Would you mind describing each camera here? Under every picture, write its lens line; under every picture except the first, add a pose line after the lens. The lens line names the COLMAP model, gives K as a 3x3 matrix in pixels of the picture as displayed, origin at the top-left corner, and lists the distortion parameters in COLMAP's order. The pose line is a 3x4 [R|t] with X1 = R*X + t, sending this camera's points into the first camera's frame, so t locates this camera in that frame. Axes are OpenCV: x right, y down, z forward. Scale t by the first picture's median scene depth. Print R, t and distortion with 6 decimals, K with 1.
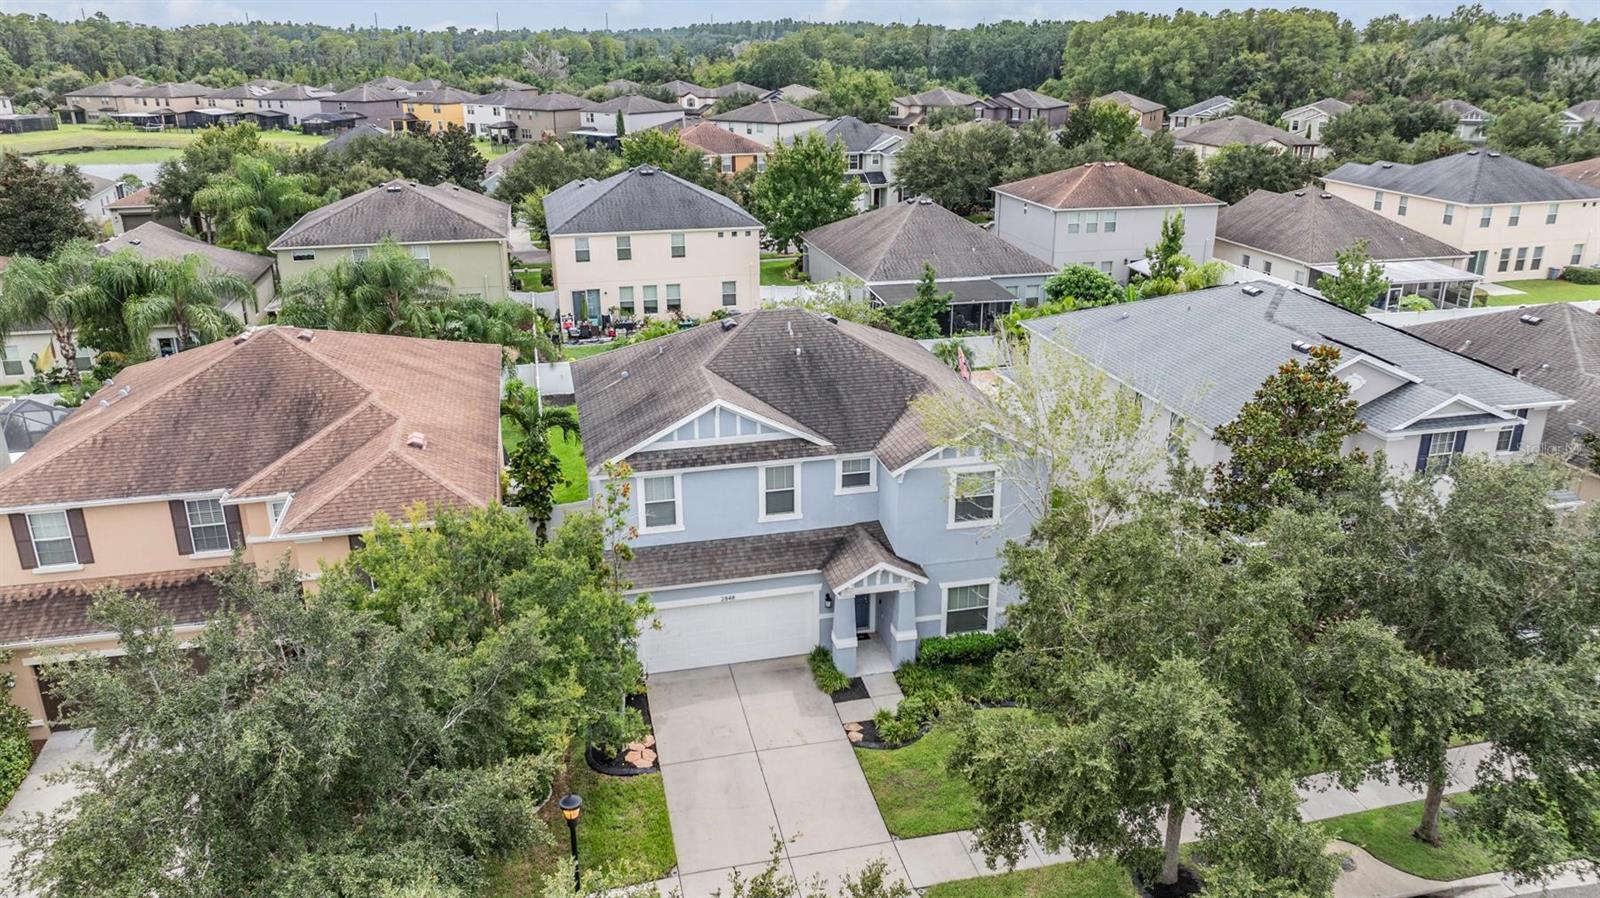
lens RADIAL K [[1138.3, 0, 800.0], [0, 1138.3, 449.0], [0, 0, 1]] dist [-0.017091, 0.003514]
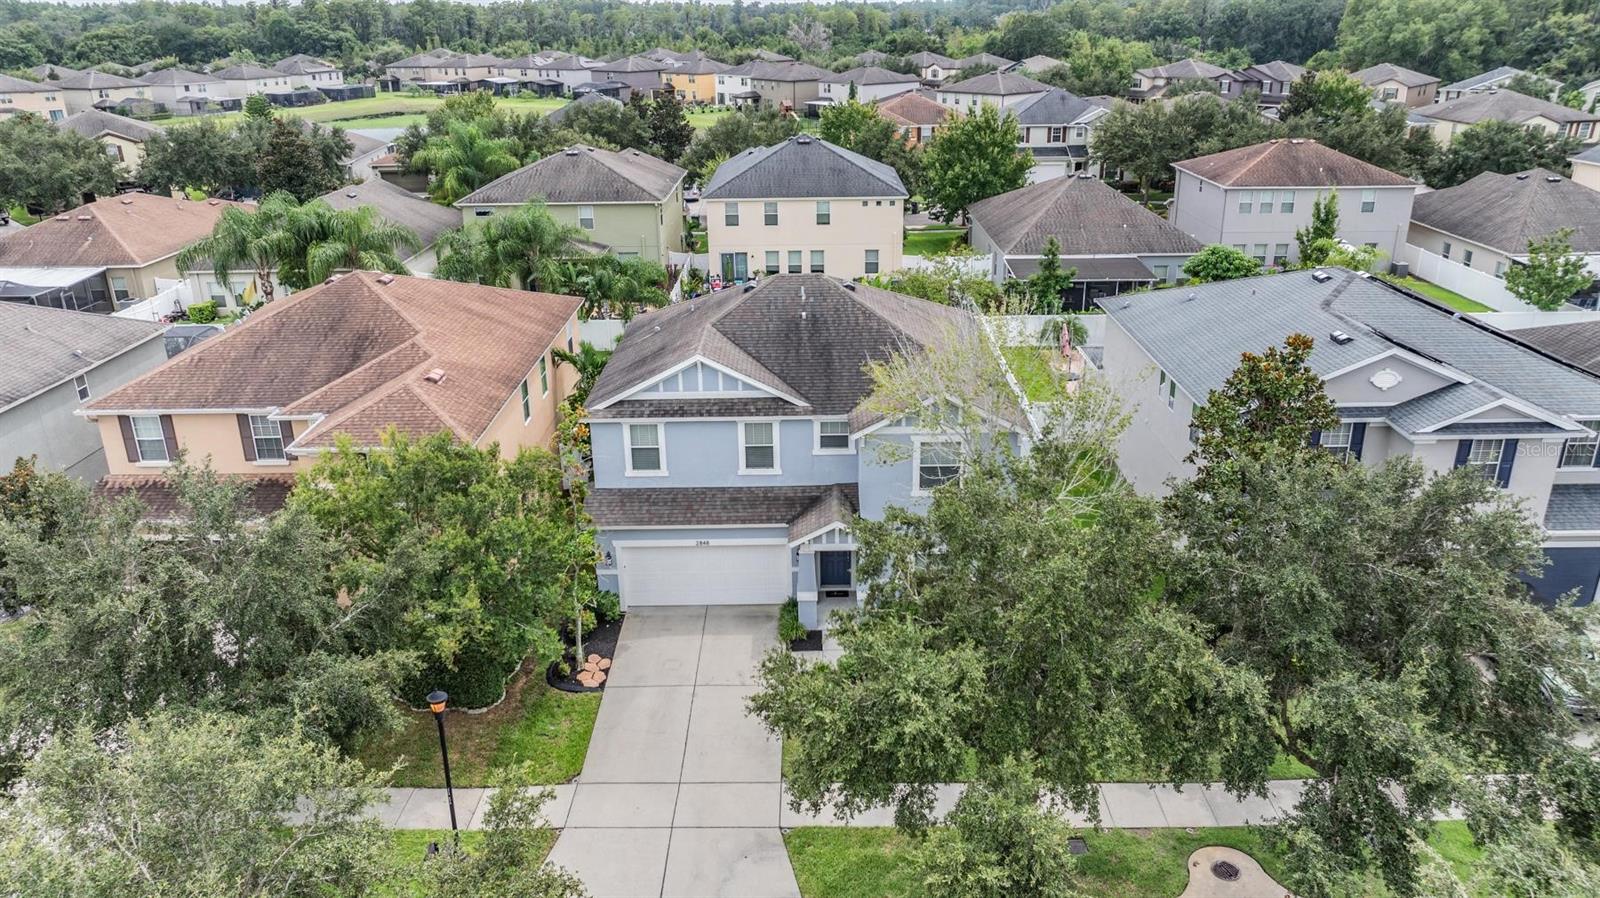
lens RADIAL K [[1121.9, 0, 805.8], [0, 1121.9, 449.7], [0, 0, 1]] dist [-0.035024, 0.042626]
pose [[0.971960, 0.076185, -0.222465, 0.129277], [-0.069798, 0.996895, 0.036444, -0.000397], [0.224550, -0.019894, 0.974259, 0.001038]]
